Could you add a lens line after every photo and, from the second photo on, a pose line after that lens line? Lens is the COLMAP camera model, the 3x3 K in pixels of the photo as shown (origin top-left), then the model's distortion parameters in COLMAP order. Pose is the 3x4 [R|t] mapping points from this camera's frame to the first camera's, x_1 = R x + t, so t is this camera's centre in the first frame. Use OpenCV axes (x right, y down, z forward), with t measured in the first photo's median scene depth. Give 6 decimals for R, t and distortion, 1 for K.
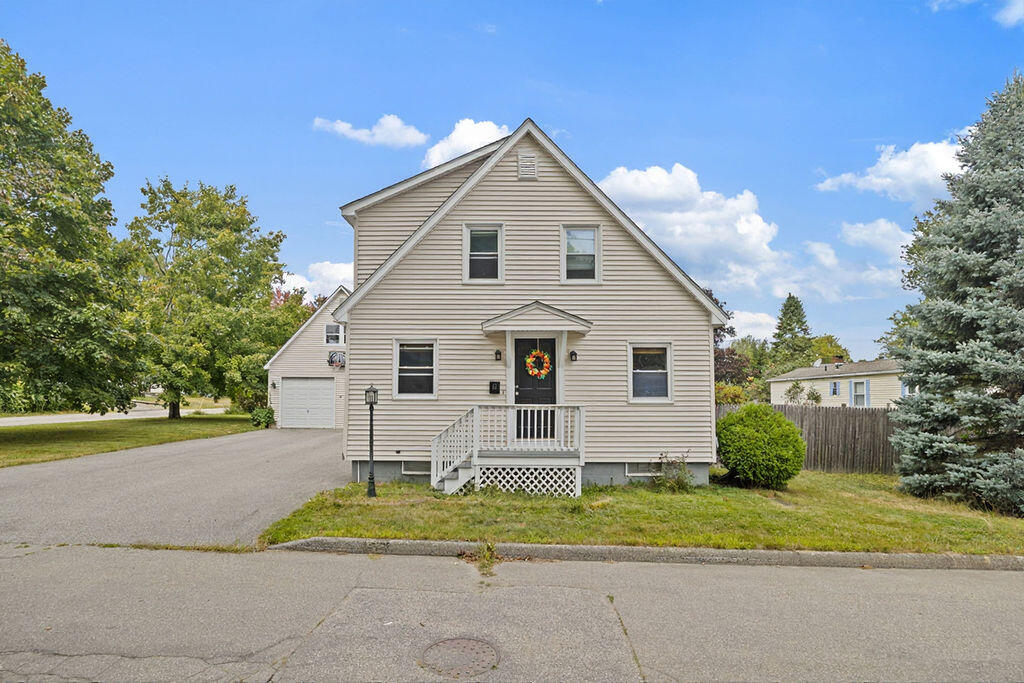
lens RADIAL K [[571.8, 0, 512.0], [0, 571.8, 341.5], [0, 0, 1]] dist [-0.004905, -0.001274]
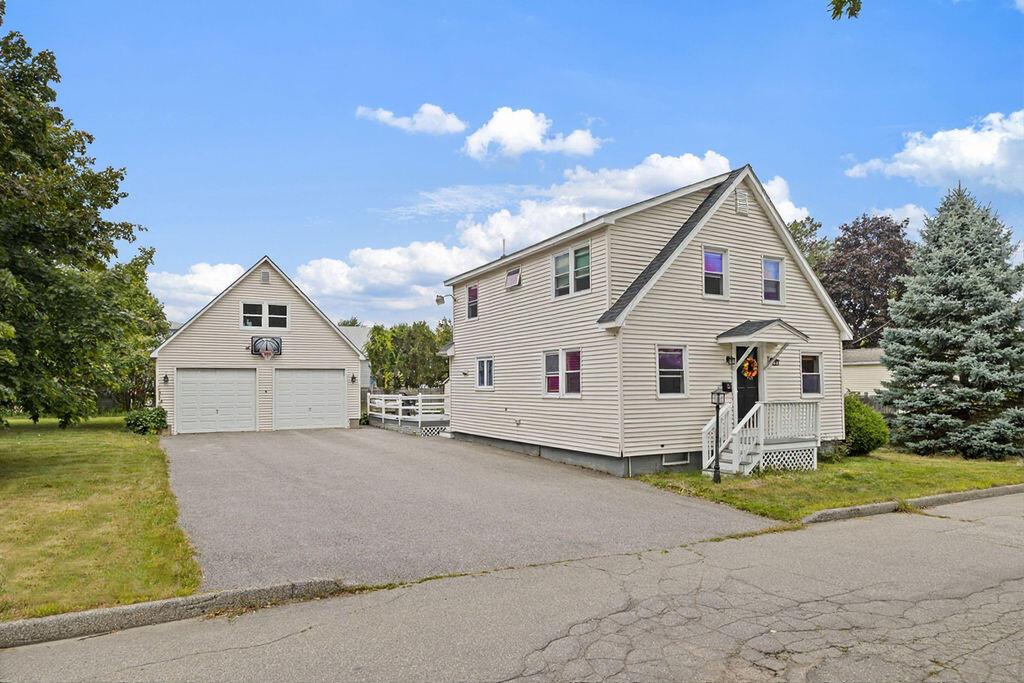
lens RADIAL K [[603.1, 0, 512.0], [0, 603.1, 341.5], [0, 0, 1]] dist [-0.021589, 0.000632]
pose [[0.872784, 0.027833, 0.487312, -1.031271], [-0.039444, 0.999129, 0.013580, -0.014456], [-0.486510, -0.031074, 0.873122, 0.123654]]
